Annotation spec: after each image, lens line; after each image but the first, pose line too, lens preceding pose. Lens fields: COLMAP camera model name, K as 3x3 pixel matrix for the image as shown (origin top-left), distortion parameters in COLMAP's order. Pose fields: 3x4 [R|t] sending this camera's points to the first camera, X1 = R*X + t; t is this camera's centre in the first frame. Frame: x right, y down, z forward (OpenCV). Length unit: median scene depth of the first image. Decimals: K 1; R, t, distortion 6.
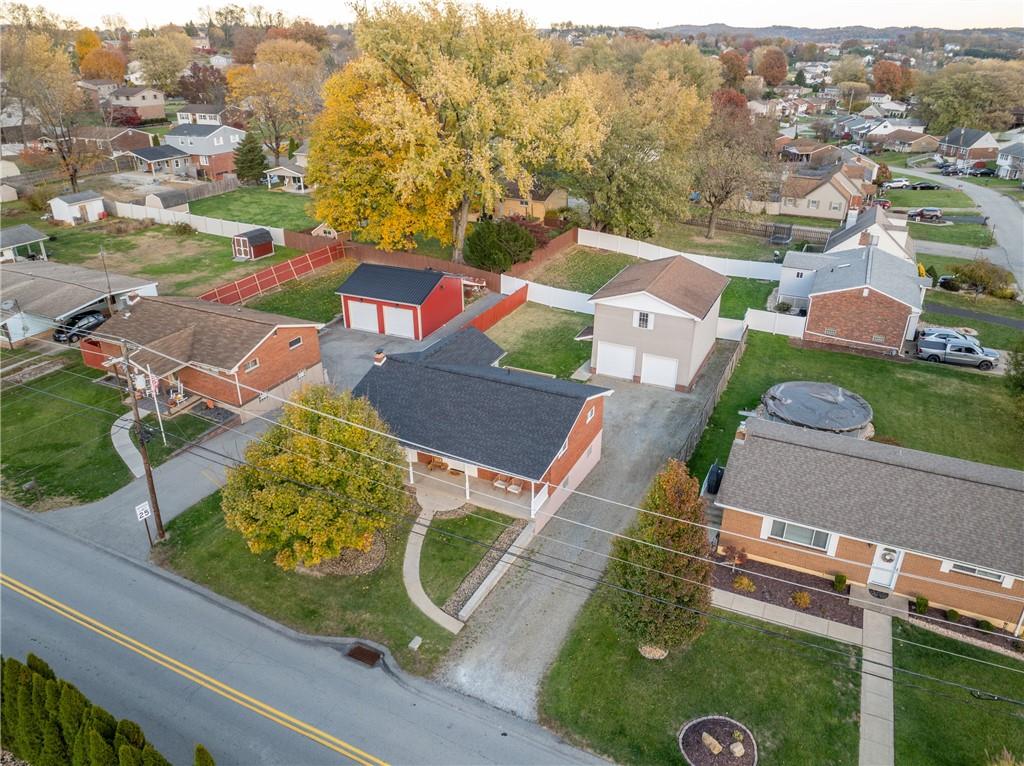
lens RADIAL K [[722.5, 0, 518.4], [0, 722.5, 378.9], [0, 0, 1]] dist [-0.038935, 0.003760]
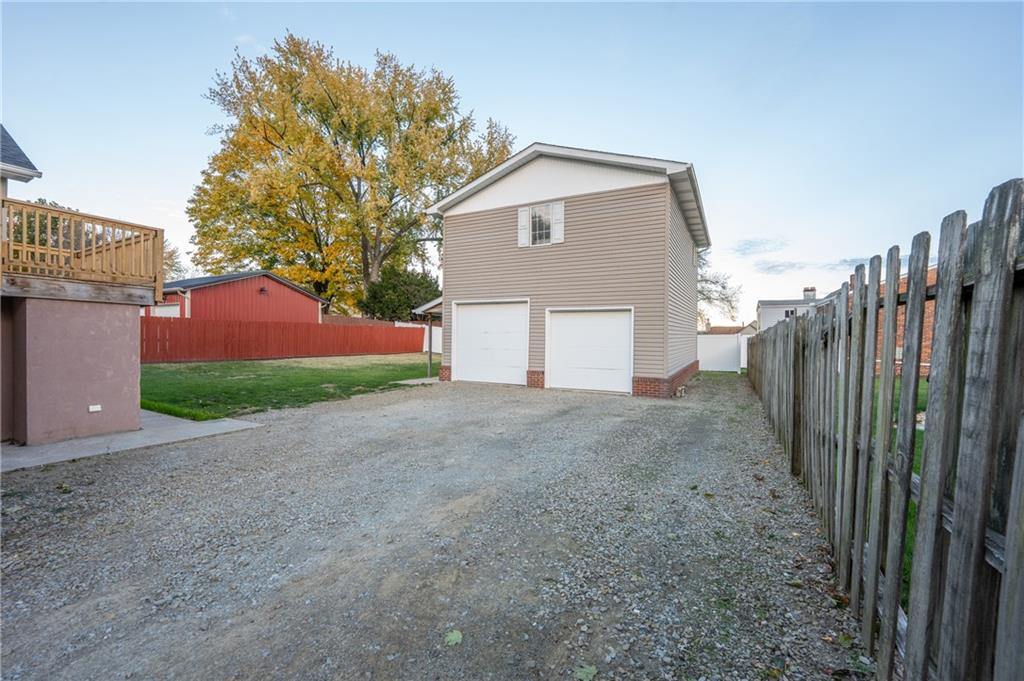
lens RADIAL K [[405.9, 0, 512.0], [0, 405.9, 340.5], [0, 0, 1]] dist [-0.000118, -0.000275]
pose [[0.998976, 0.005148, -0.044950, 0.142074], [-0.023289, 0.910282, -0.413333, 0.066732], [0.038790, 0.413956, 0.909470, 0.688826]]
